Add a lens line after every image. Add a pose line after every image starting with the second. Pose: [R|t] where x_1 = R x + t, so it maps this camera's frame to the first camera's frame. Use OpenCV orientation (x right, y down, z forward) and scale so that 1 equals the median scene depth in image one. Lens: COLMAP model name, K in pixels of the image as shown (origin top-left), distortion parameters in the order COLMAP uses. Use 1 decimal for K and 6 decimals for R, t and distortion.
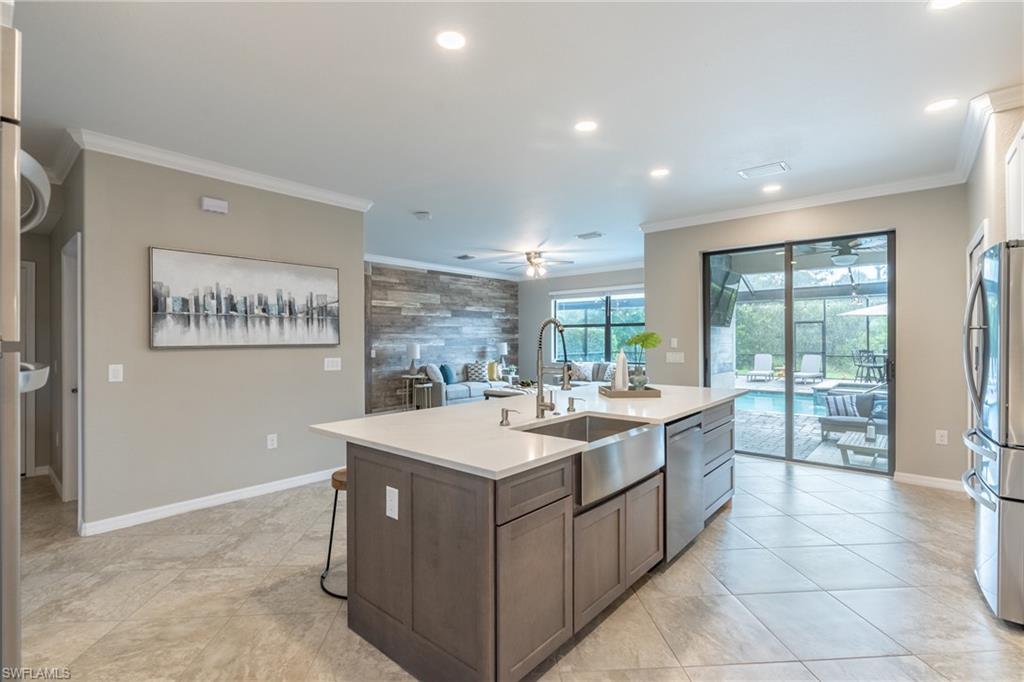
lens RADIAL K [[468.8, 0, 512.0], [0, 468.8, 341.0], [0, 0, 1]] dist [-0.003574, -0.000302]
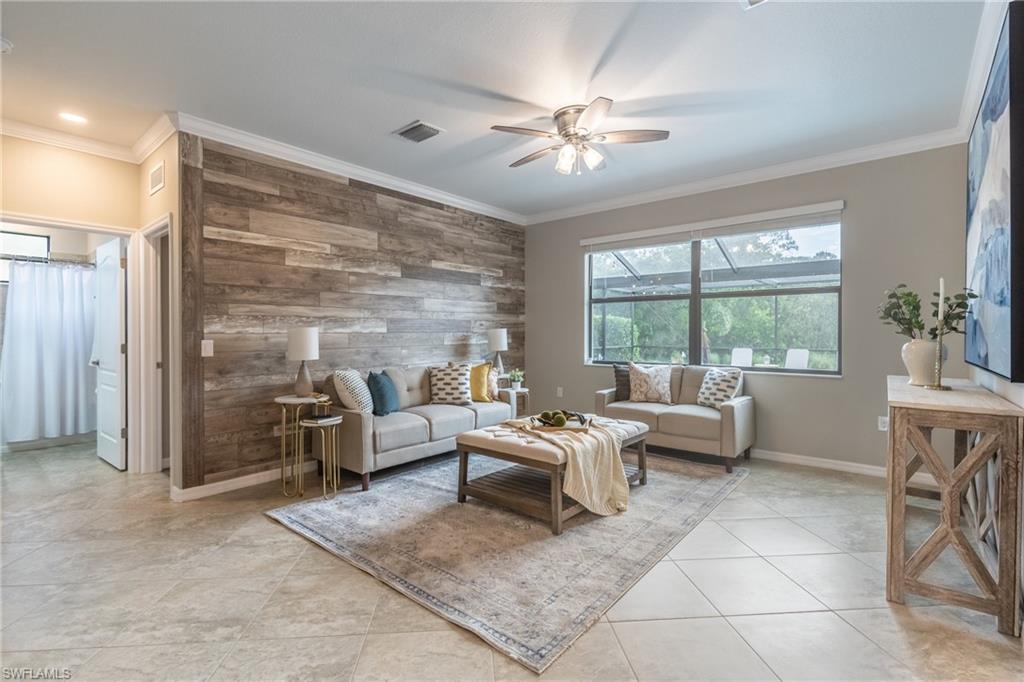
lens RADIAL K [[468.8, 0, 512.0], [0, 468.8, 341.0], [0, 0, 1]] dist [-0.003574, -0.000302]
pose [[0.999769, 0.007426, 0.020163, -0.017008], [-0.007751, 0.999841, 0.016052, 0.009778], [-0.020040, -0.016204, 0.999668, 0.487191]]
